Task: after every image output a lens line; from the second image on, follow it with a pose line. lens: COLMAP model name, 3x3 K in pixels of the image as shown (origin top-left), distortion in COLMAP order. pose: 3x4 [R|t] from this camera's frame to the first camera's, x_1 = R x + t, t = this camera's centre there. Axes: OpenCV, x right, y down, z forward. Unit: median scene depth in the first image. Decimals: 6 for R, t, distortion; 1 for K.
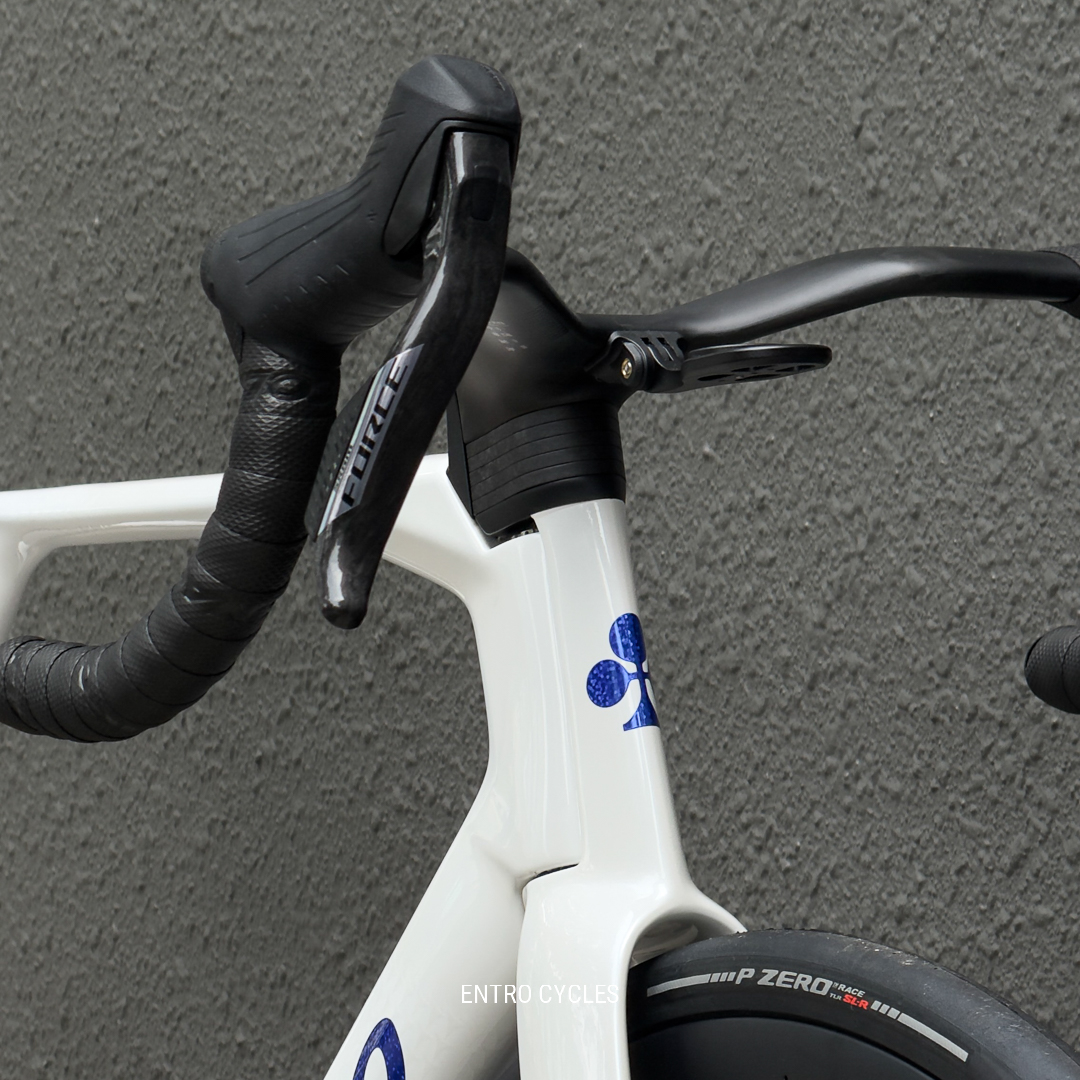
lens RADIAL K [[6728.2, 0, 540.0], [0, 6728.2, 540.2], [0, 0, 1]] dist [0.422239, 0.000000]
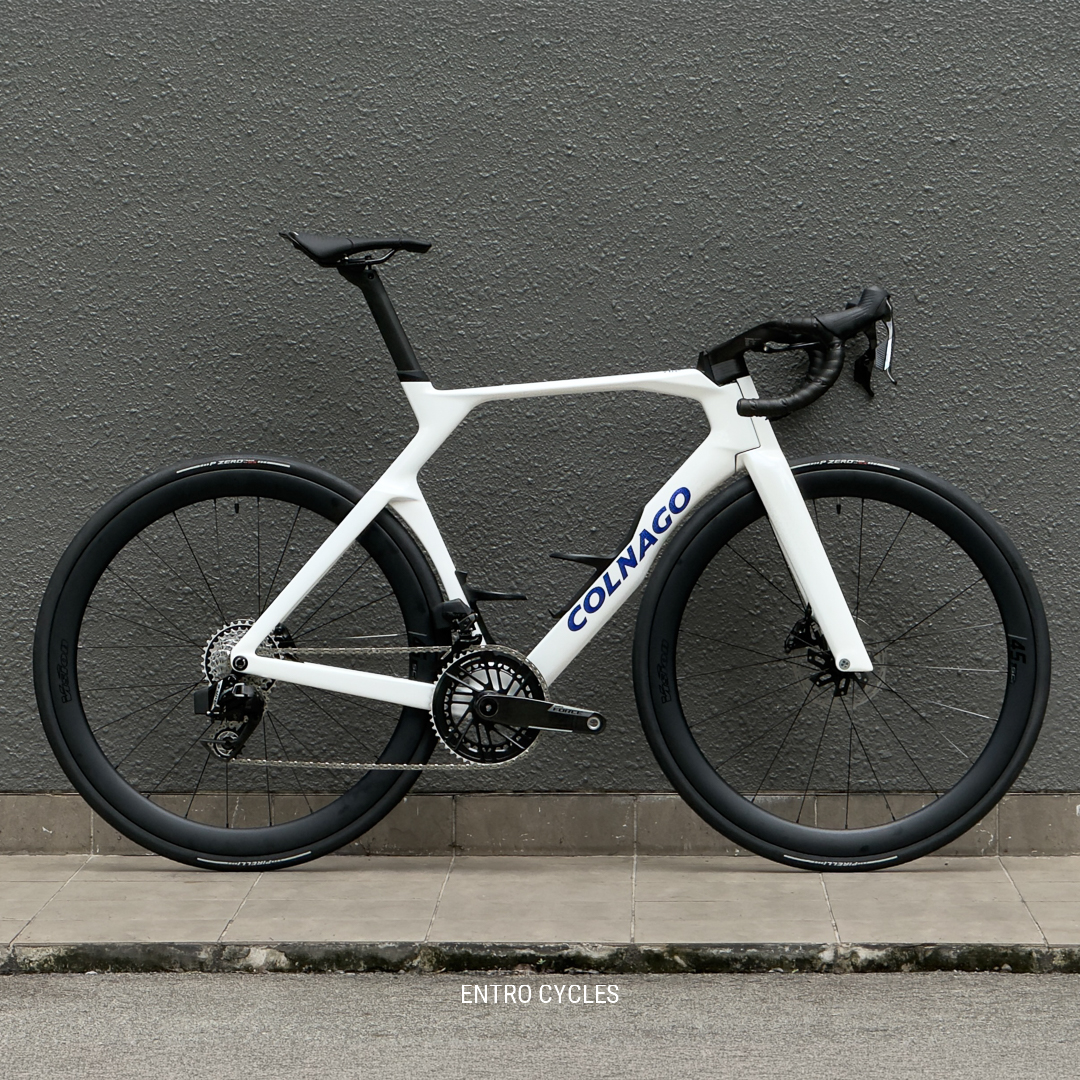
lens RADIAL K [[6728.2, 0, 540.0], [0, 6728.2, 539.6], [0, 0, 1]] dist [0.422239, 0.000000]
pose [[0.524124, -0.018842, 0.851434, -3.701737], [0.057334, 0.998268, -0.013203, 0.147065], [-0.849710, 0.055736, 0.524296, -1.274647]]
